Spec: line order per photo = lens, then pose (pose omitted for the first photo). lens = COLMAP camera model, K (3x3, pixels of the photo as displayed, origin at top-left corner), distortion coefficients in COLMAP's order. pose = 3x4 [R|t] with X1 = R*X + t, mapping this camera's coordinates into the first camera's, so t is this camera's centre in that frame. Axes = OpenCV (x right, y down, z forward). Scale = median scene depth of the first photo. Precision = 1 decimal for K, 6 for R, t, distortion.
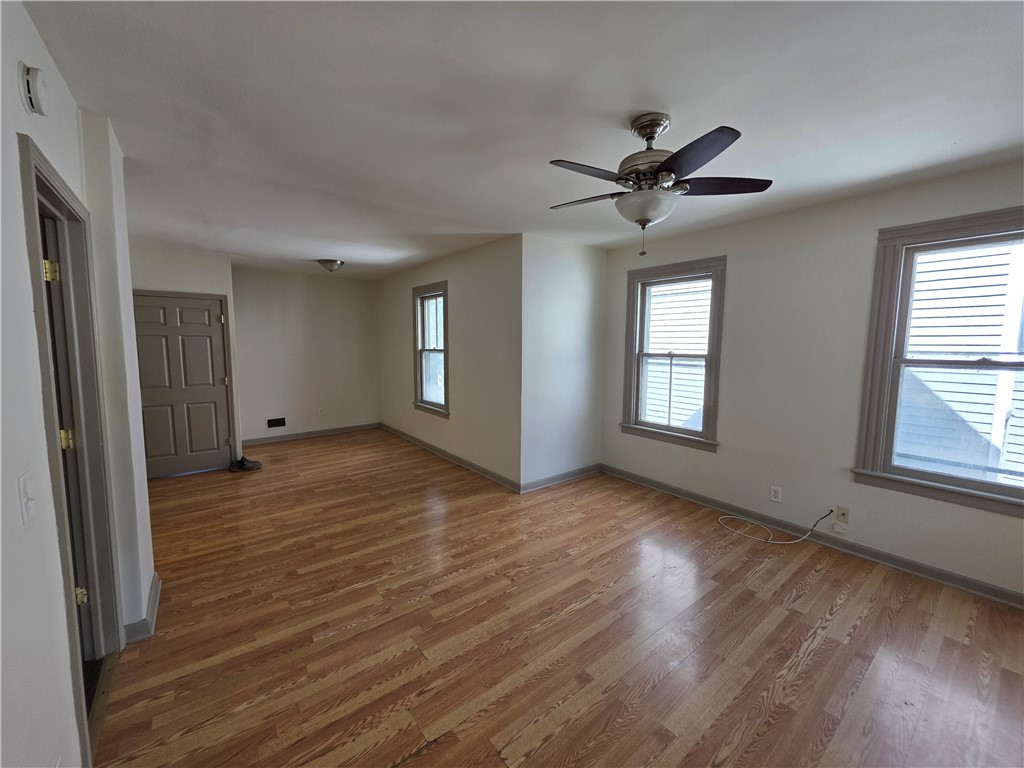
lens RADIAL K [[409.0, 0, 514.8], [0, 409.0, 384.2], [0, 0, 1]] dist [0.003240, 0.000344]
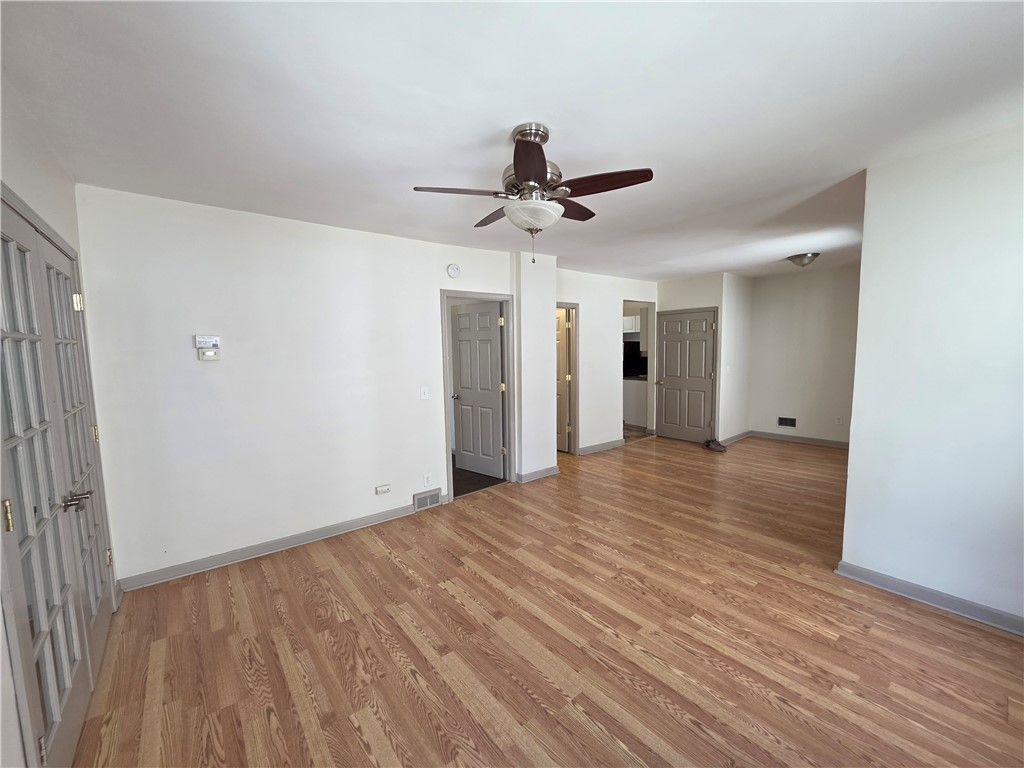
lens RADIAL K [[409.0, 0, 514.8], [0, 409.0, 385.7], [0, 0, 1]] dist [0.003240, 0.000344]
pose [[0.016692, 0.089112, -0.995882, 0.807890], [-0.081625, 0.992817, 0.087470, -0.057649], [0.996523, 0.079829, 0.023846, 0.572029]]
